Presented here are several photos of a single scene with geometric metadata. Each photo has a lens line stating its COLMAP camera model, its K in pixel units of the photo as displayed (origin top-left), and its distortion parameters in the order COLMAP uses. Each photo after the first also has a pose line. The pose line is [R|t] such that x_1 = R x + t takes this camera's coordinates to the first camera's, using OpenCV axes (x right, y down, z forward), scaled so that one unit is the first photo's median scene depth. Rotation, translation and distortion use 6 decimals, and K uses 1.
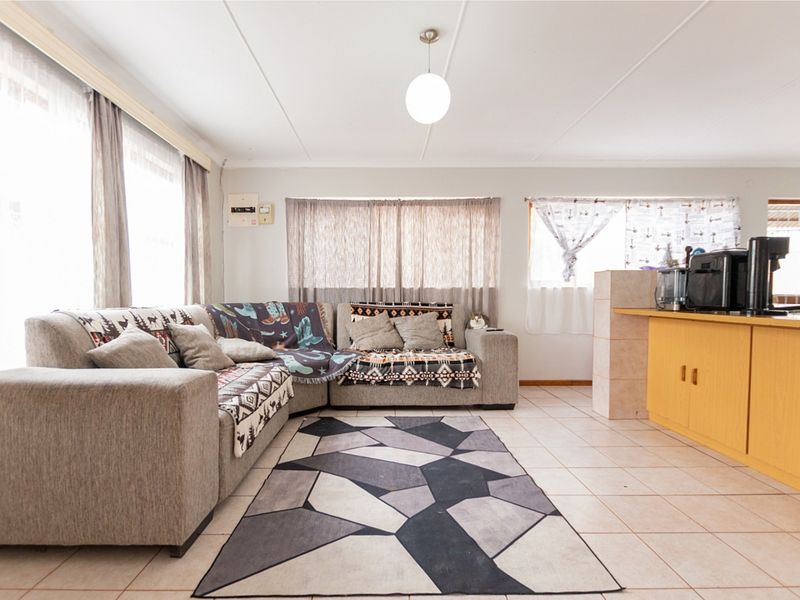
lens RADIAL K [[395.9, 0, 396.0], [0, 395.9, 303.3], [0, 0, 1]] dist [0.003161, -0.000912]
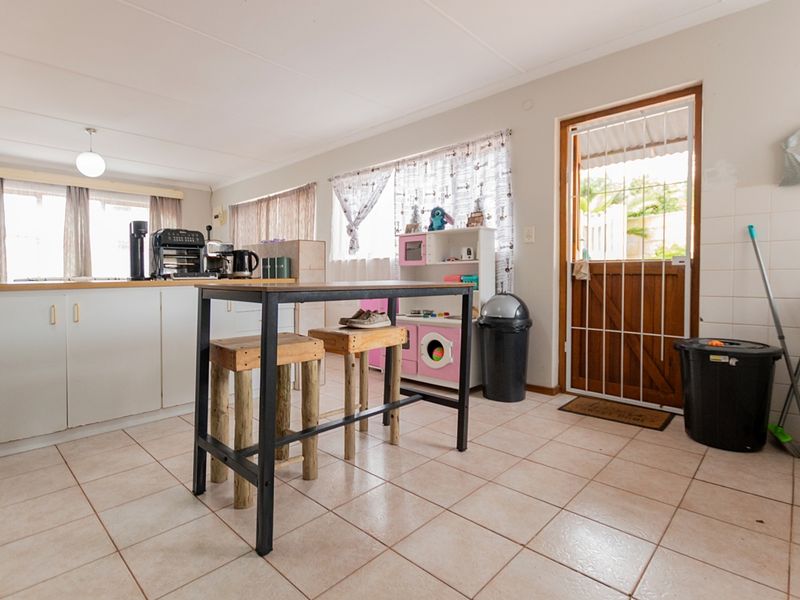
lens RADIAL K [[425.4, 0, 390.7], [0, 425.4, 281.2], [0, 0, 1]] dist [-0.004647, -0.000573]
pose [[0.708767, 0.004032, -0.705431, 1.282561], [-0.008209, 0.999963, -0.002532, 0.018152], [0.705395, 0.007586, 0.708774, 0.294281]]
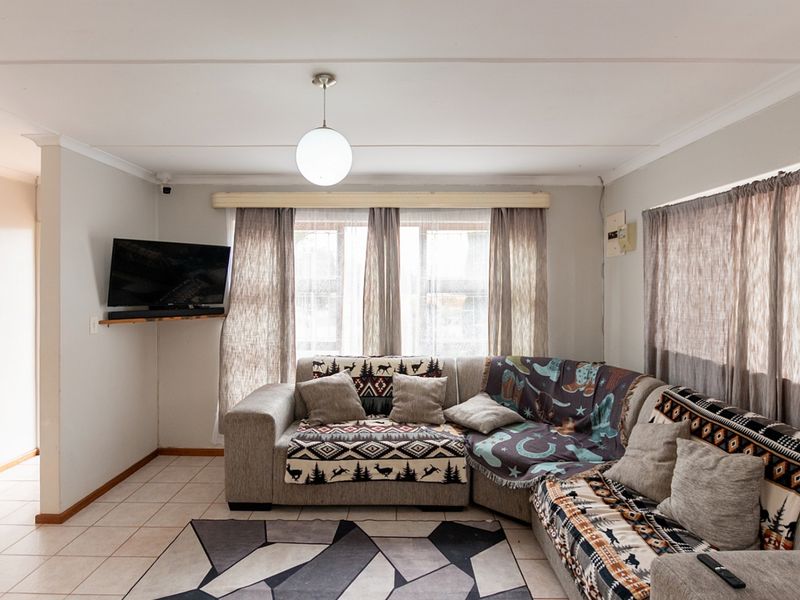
lens RADIAL K [[467.8, 0, 397.3], [0, 467.8, 278.2], [0, 0, 1]] dist [0.000971, 0.001508]
pose [[-0.012934, -0.008424, -0.999881, 0.523850], [-0.021251, 0.999741, -0.008148, -0.135271], [0.999690, 0.021143, -0.013110, 0.591569]]
